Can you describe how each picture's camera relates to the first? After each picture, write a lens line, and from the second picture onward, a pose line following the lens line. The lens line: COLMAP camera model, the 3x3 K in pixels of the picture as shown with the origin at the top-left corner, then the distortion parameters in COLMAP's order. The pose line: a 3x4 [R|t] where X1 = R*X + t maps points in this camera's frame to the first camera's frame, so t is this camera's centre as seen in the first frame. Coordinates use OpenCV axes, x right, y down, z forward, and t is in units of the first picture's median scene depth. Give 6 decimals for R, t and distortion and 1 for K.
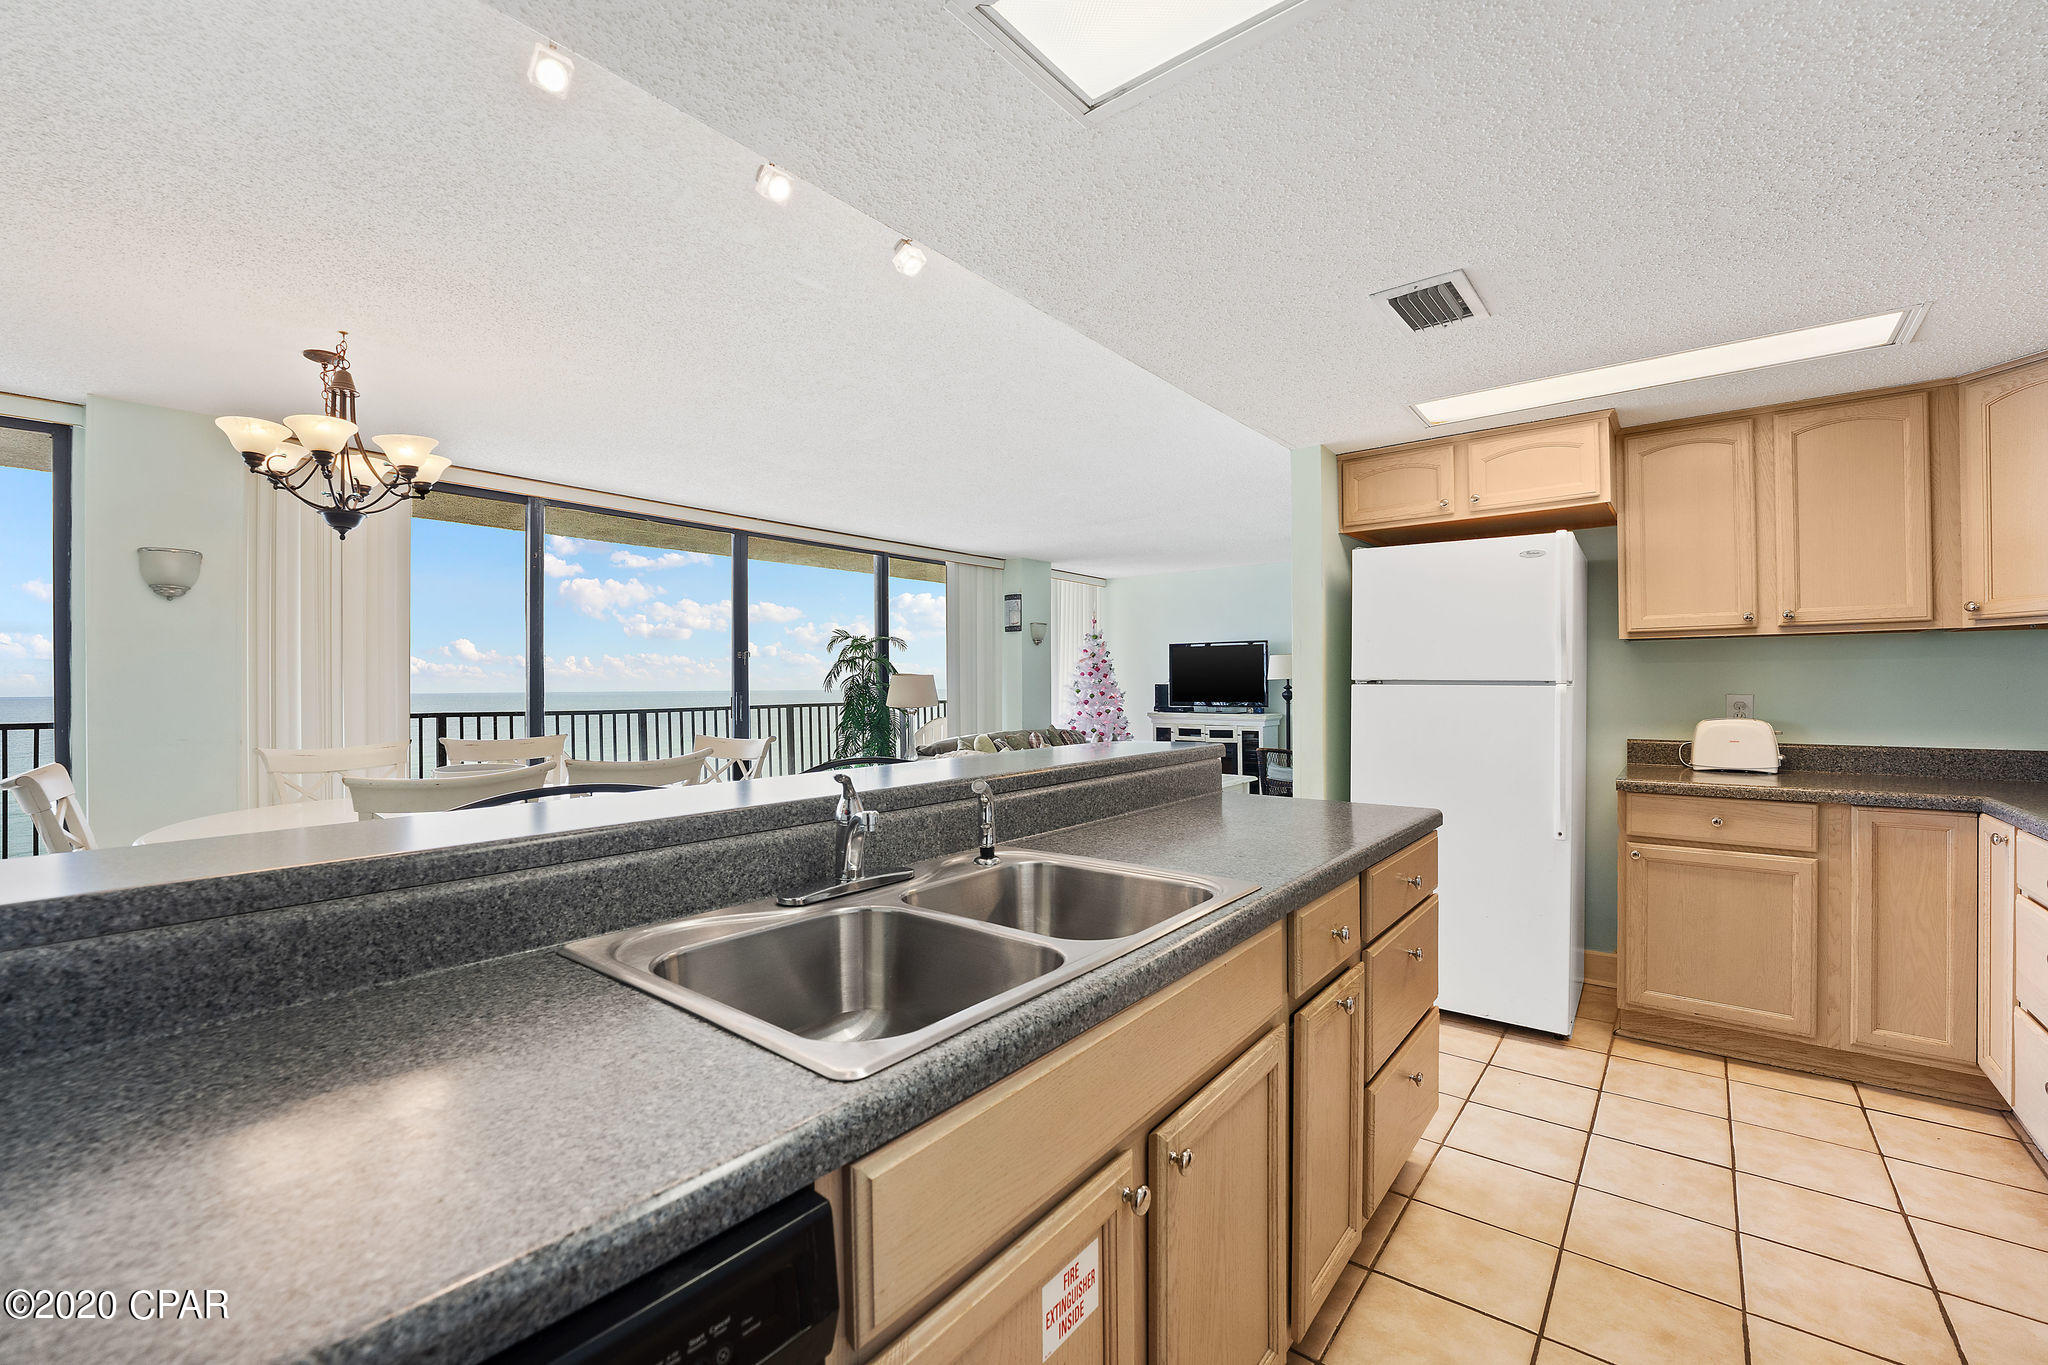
lens RADIAL K [[846.3, 0, 1031.4], [0, 846.3, 690.5], [0, 0, 1]] dist [-0.013697, 0.000474]
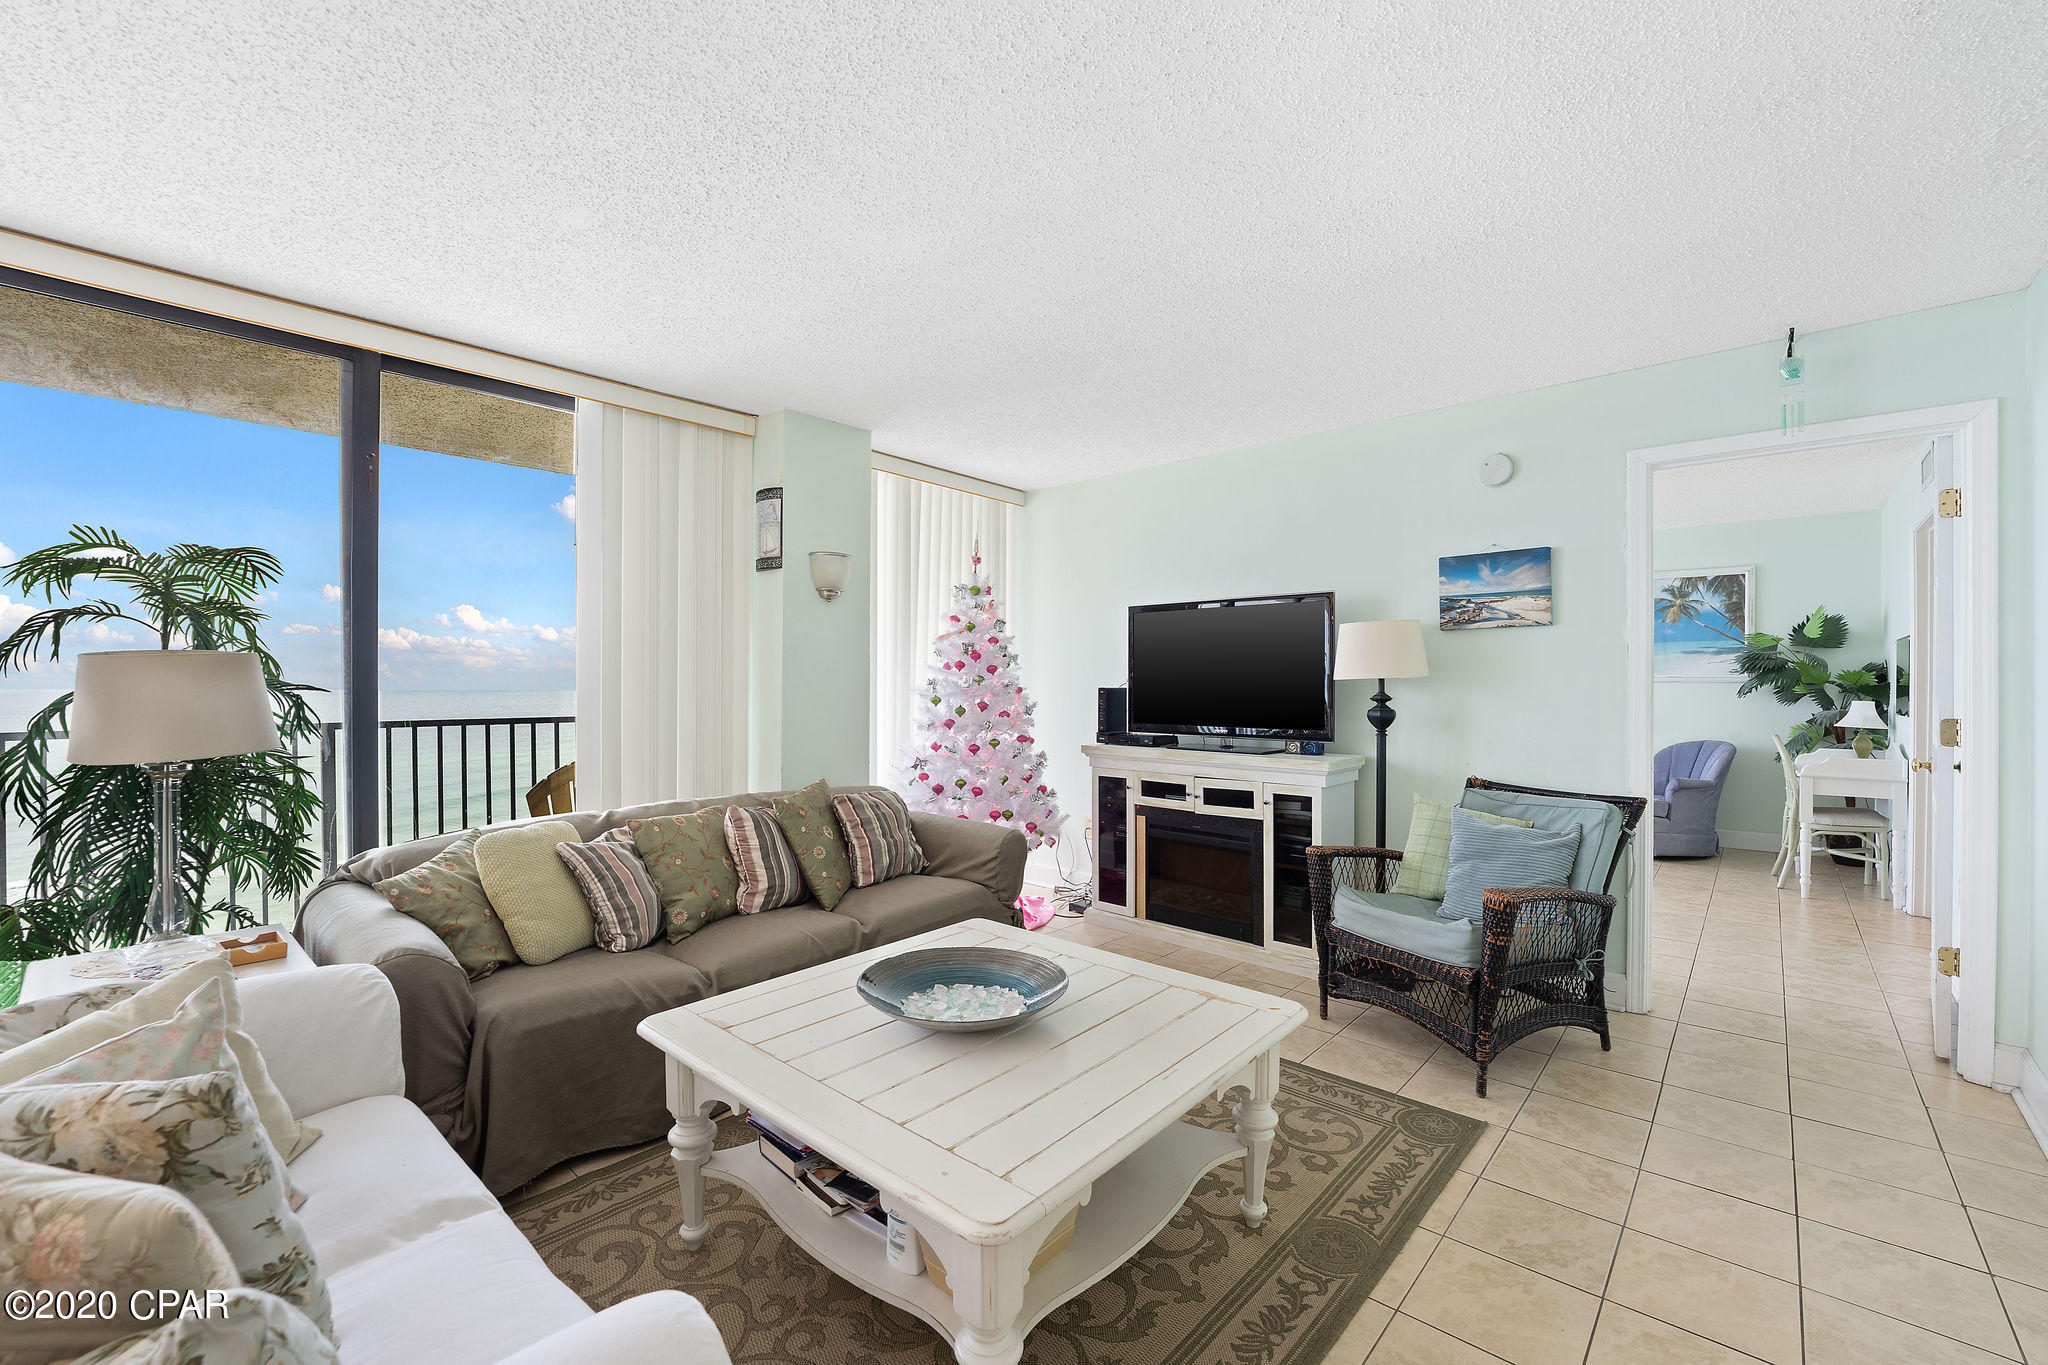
lens RADIAL K [[846.3, 0, 1031.4], [0, 846.3, 690.5], [0, 0, 1]] dist [-0.013697, 0.000474]
pose [[0.997714, 0.004759, -0.067406, 0.146704], [-0.005247, 0.999961, -0.007061, -0.002083], [0.067369, 0.007398, 0.997701, 0.530990]]
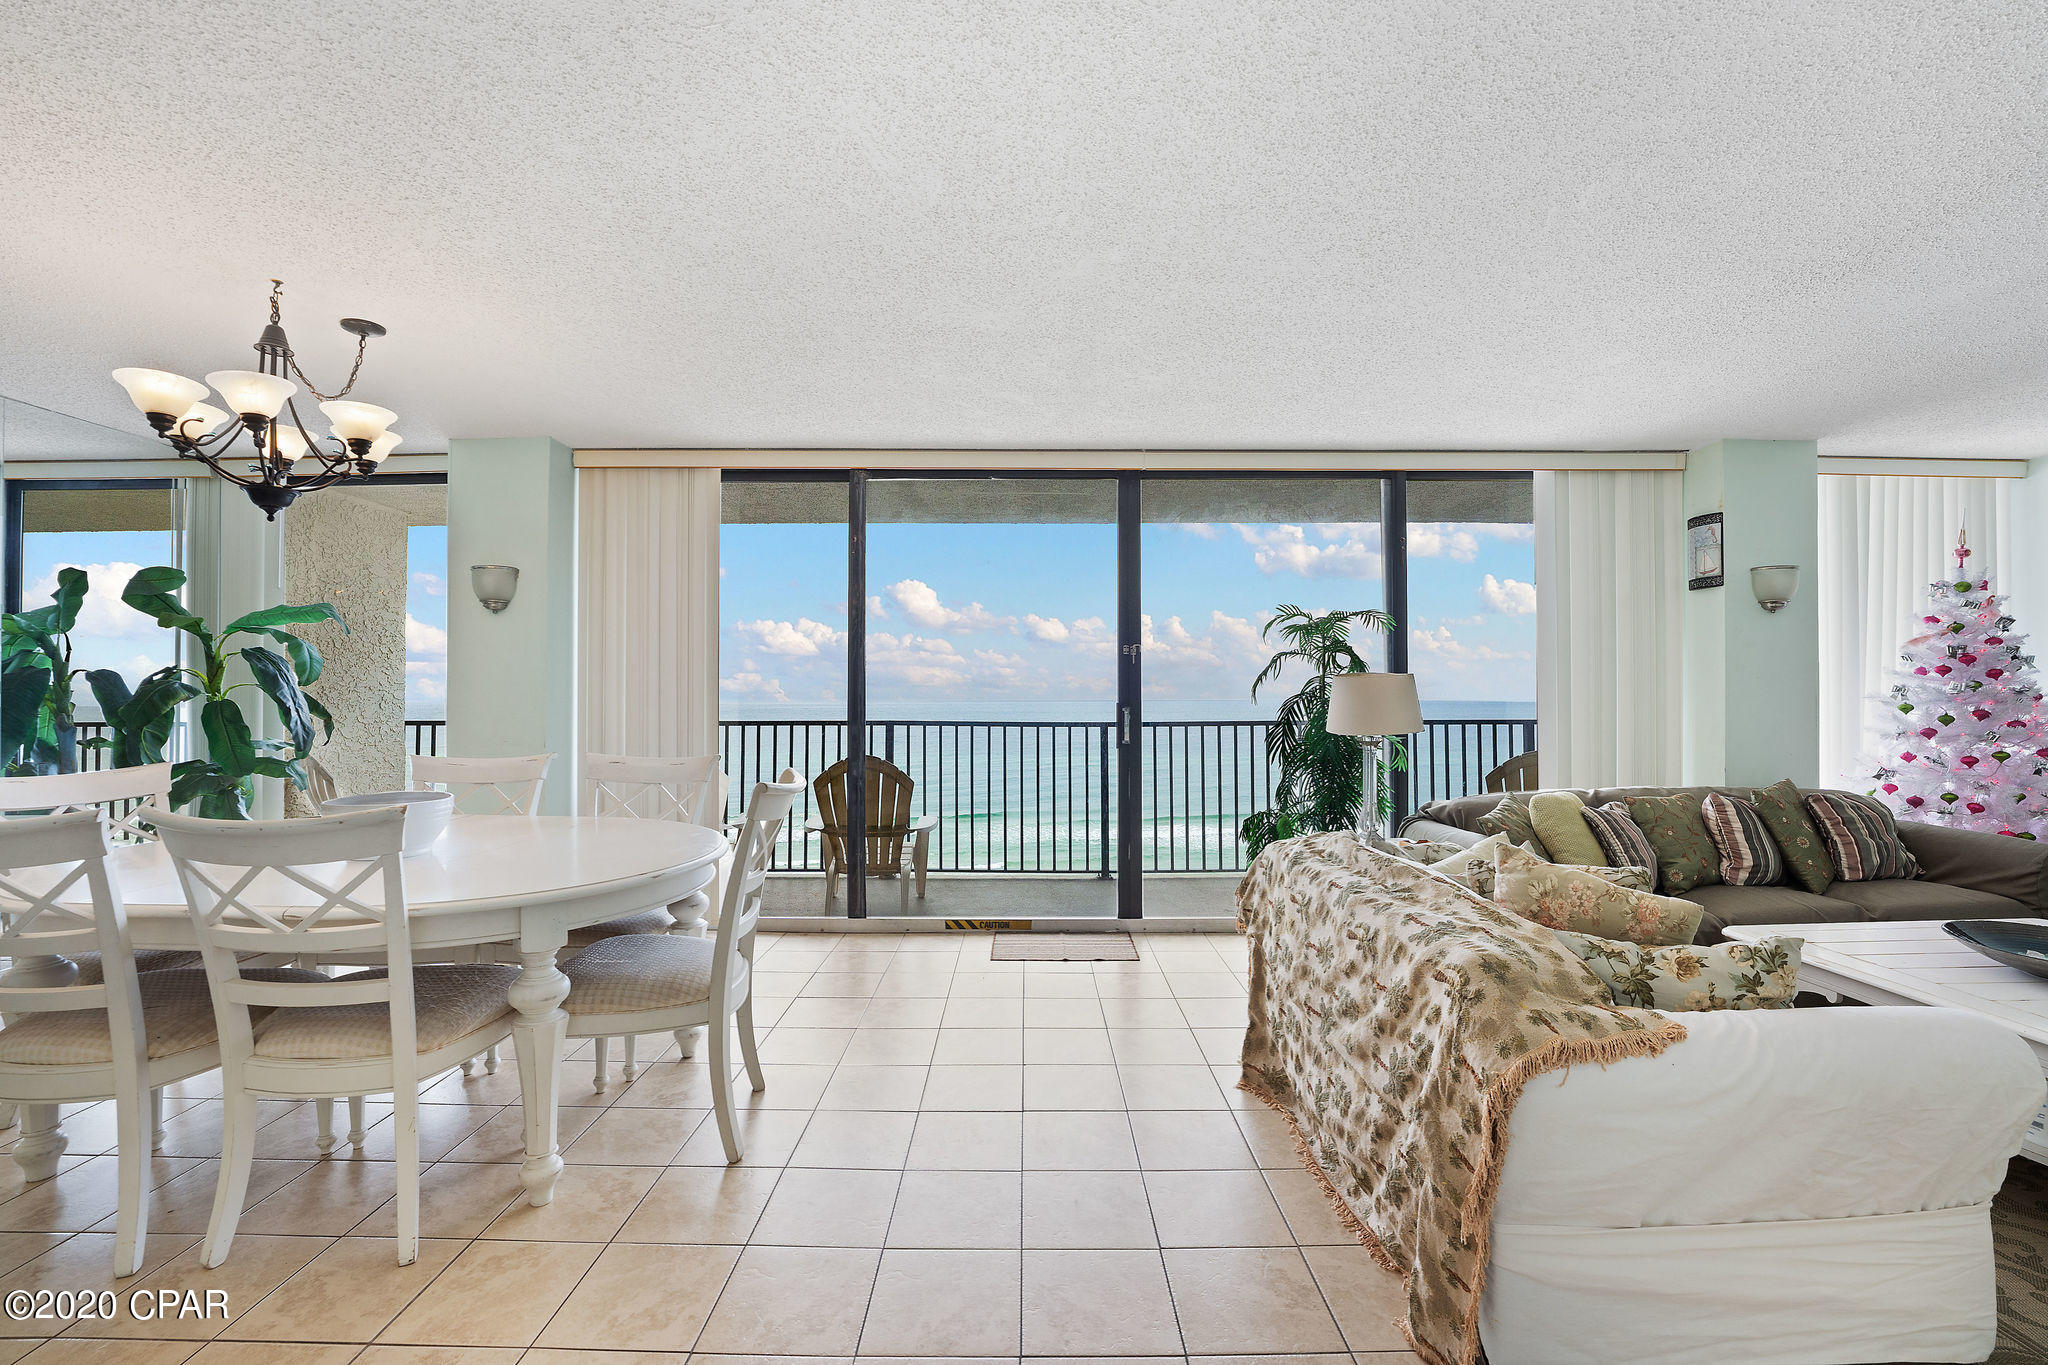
lens RADIAL K [[846.3, 0, 1031.4], [0, 846.3, 690.5], [0, 0, 1]] dist [-0.013697, 0.000474]
pose [[0.626151, -0.002291, -0.779698, 0.113673], [-0.010269, 0.999885, -0.011185, 0.001084], [0.779634, 0.015010, 0.626055, 0.356296]]
